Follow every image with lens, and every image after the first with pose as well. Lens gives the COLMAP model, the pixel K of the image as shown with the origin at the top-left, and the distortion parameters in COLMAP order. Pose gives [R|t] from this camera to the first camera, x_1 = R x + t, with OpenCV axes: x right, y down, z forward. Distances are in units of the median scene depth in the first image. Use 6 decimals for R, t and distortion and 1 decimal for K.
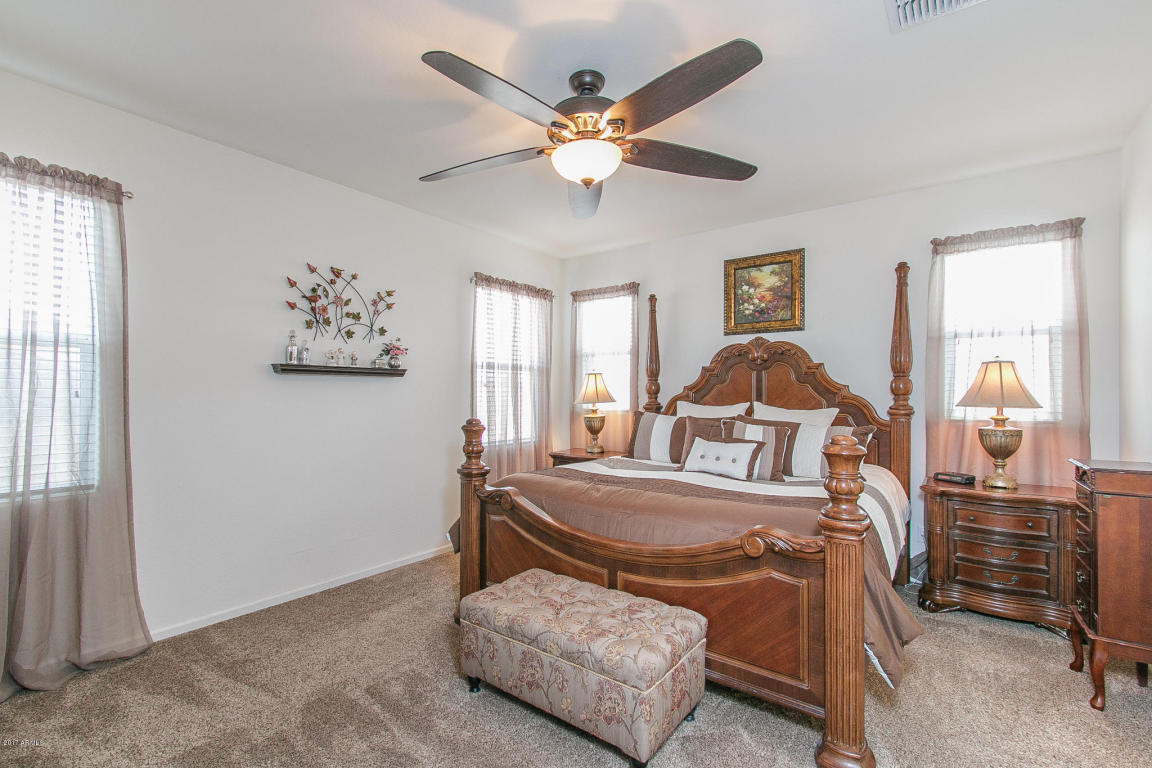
lens RADIAL K [[524.4, 0, 577.4], [0, 524.4, 386.3], [0, 0, 1]] dist [0.003133, 0.000594]
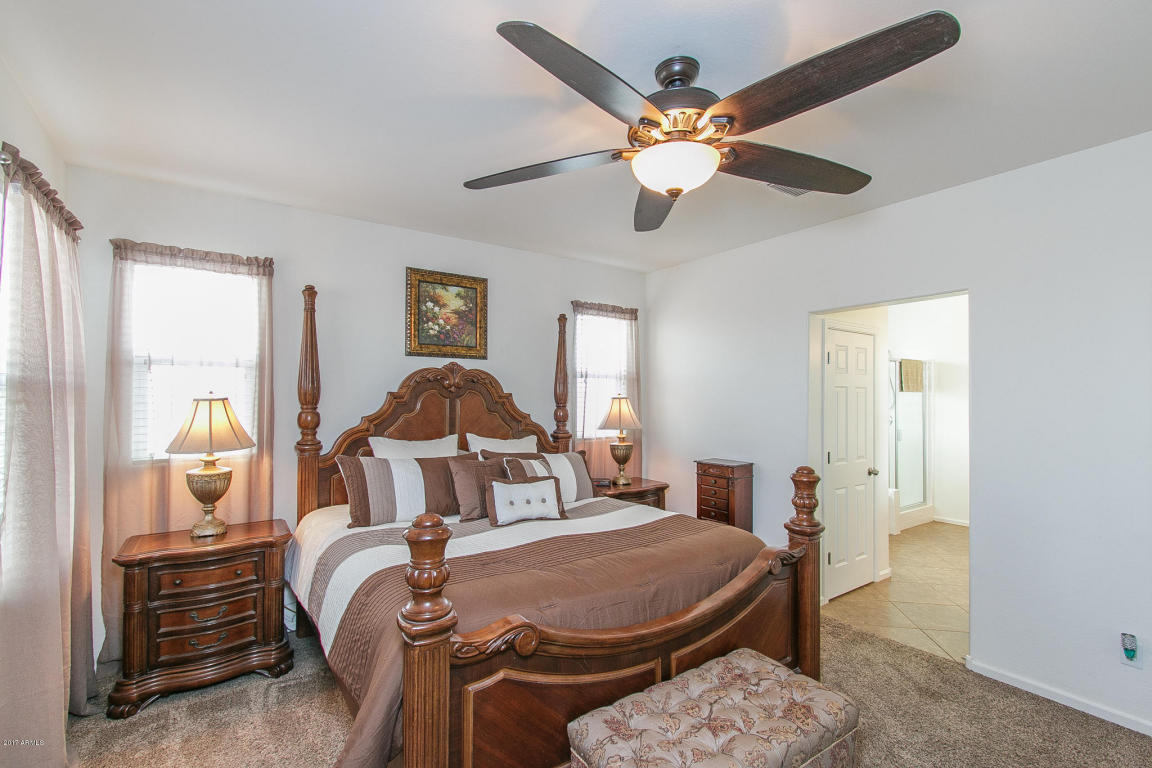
lens RADIAL K [[524.4, 0, 577.6], [0, 524.4, 374.4], [0, 0, 1]] dist [0.003133, 0.000594]
pose [[0.305246, 0.039596, 0.951450, -0.462716], [-0.016156, 0.999207, -0.036400, -0.042090], [-0.952136, -0.004261, 0.305643, 0.503594]]
